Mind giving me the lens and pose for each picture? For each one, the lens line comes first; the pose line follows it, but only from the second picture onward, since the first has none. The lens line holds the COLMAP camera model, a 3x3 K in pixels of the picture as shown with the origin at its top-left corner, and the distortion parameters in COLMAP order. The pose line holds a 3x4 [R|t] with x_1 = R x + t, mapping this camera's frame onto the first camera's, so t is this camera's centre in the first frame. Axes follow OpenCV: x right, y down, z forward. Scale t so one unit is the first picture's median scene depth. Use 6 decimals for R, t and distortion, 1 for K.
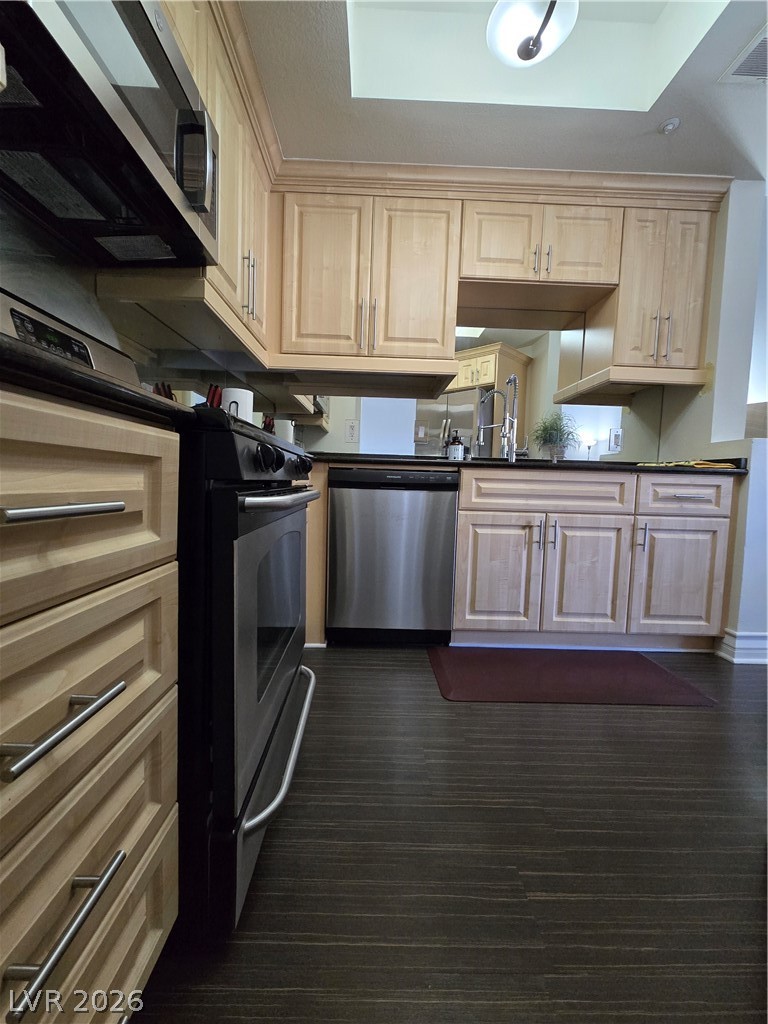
lens RADIAL K [[419.9, 0, 376.0], [0, 419.9, 509.3], [0, 0, 1]] dist [0.000517, 0.000522]
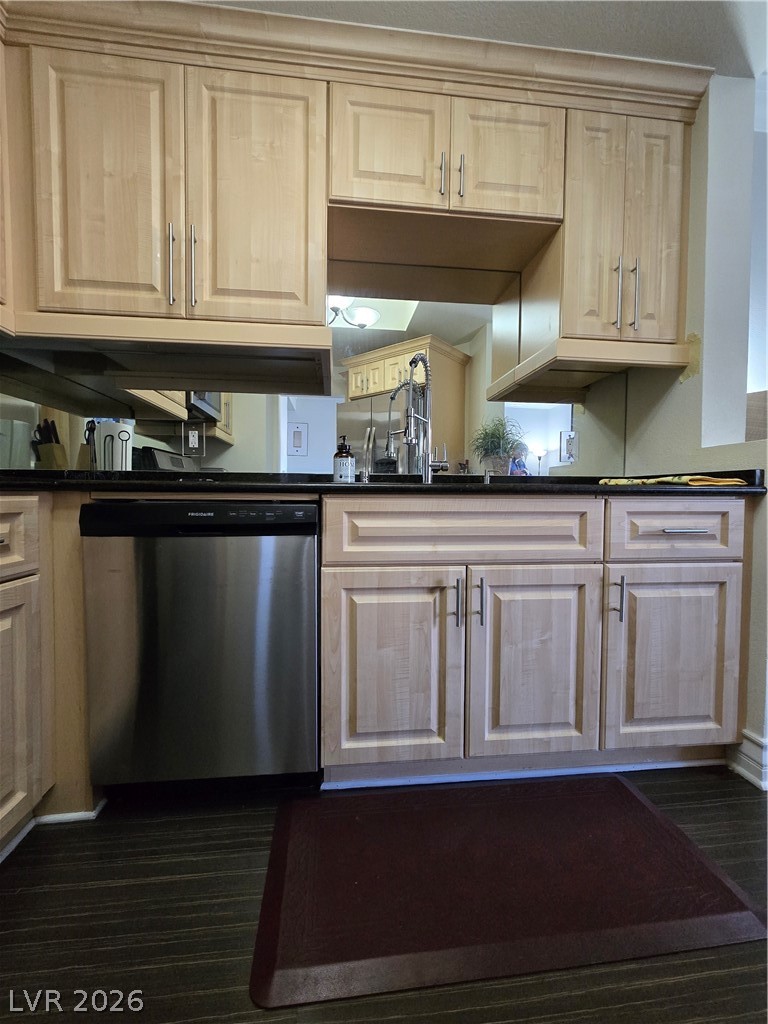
lens RADIAL K [[419.9, 0, 376.0], [0, 419.9, 509.3], [0, 0, 1]] dist [0.000517, 0.000522]
pose [[0.995681, -0.026670, 0.088923, 0.204592], [0.029678, 0.999025, -0.032687, -0.051813], [-0.087964, 0.035185, 0.995502, 0.369788]]
